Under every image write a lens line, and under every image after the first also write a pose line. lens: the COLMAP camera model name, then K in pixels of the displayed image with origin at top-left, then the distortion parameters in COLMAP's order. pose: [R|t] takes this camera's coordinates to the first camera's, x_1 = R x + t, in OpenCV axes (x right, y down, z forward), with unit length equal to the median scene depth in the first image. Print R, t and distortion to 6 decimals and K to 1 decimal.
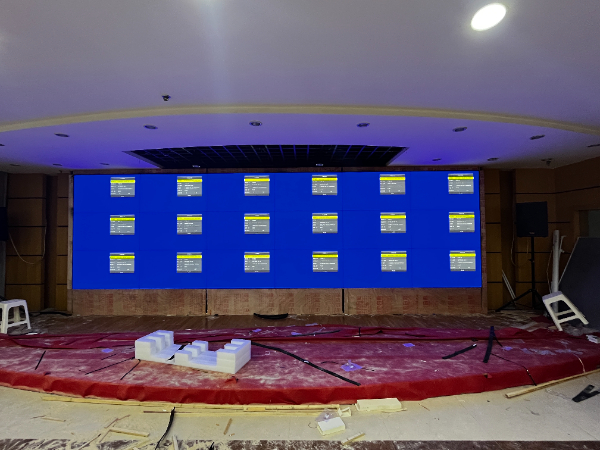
lens RADIAL K [[279.4, 0, 300.5], [0, 279.4, 224.4], [0, 0, 1]] dist [0.003434, 0.000185]
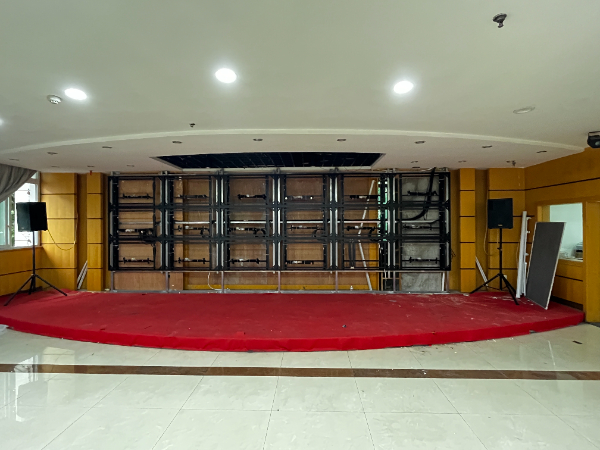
lens RADIAL K [[297.3, 0, 300.1], [0, 297.3, 224.5], [0, 0, 1]] dist [-0.002470, -0.000067]
pose [[0.999623, 0.002484, -0.027362, 0.044369], [-0.001808, 0.999693, 0.024703, -0.000962], [0.027415, -0.024645, 0.999320, -0.227379]]
